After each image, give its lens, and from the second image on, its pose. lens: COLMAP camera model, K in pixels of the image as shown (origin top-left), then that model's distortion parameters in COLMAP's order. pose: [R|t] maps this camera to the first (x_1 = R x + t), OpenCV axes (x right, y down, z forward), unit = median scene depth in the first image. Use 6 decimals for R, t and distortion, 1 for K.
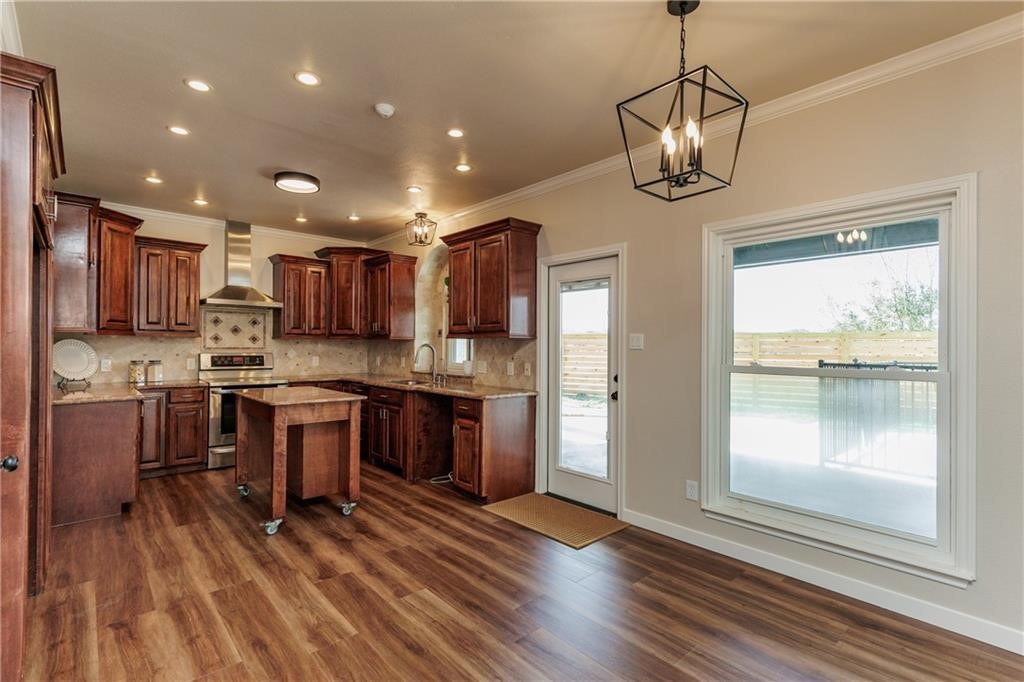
lens RADIAL K [[480.3, 0, 511.7], [0, 480.3, 346.9], [0, 0, 1]] dist [0.014238, -0.000748]
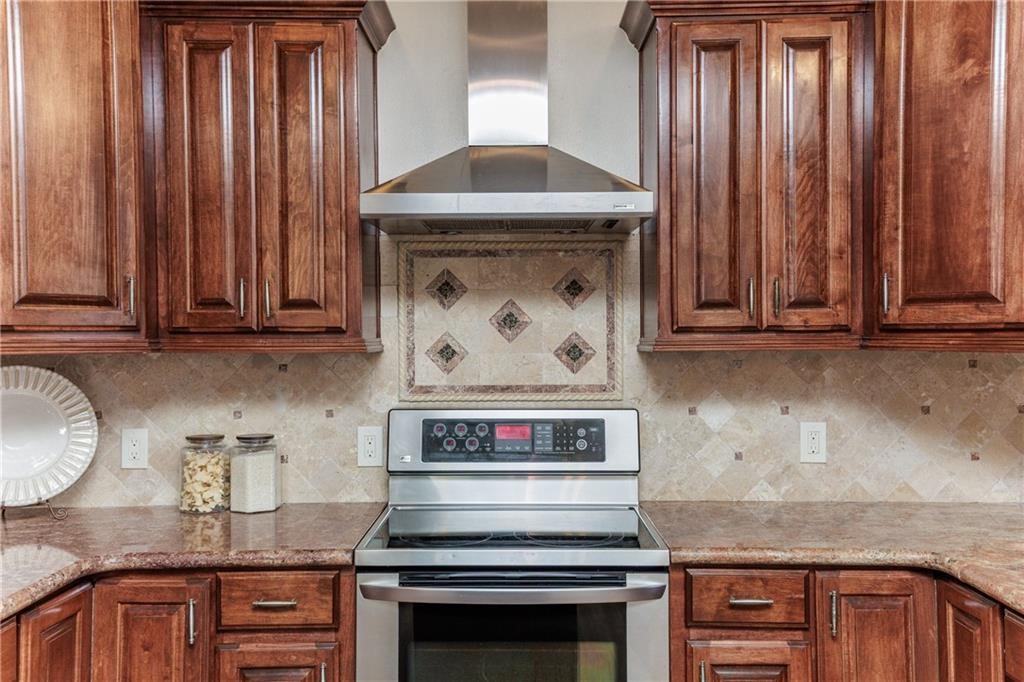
lens RADIAL K [[940.7, 0, 513.5], [0, 940.7, 343.5], [0, 0, 1]] dist [0.068699, 0.000000]
pose [[0.740026, -0.005743, -0.672554, -0.271547], [0.008636, 0.999962, 0.000963, -0.026694], [0.672523, -0.006521, 0.740047, 0.743930]]
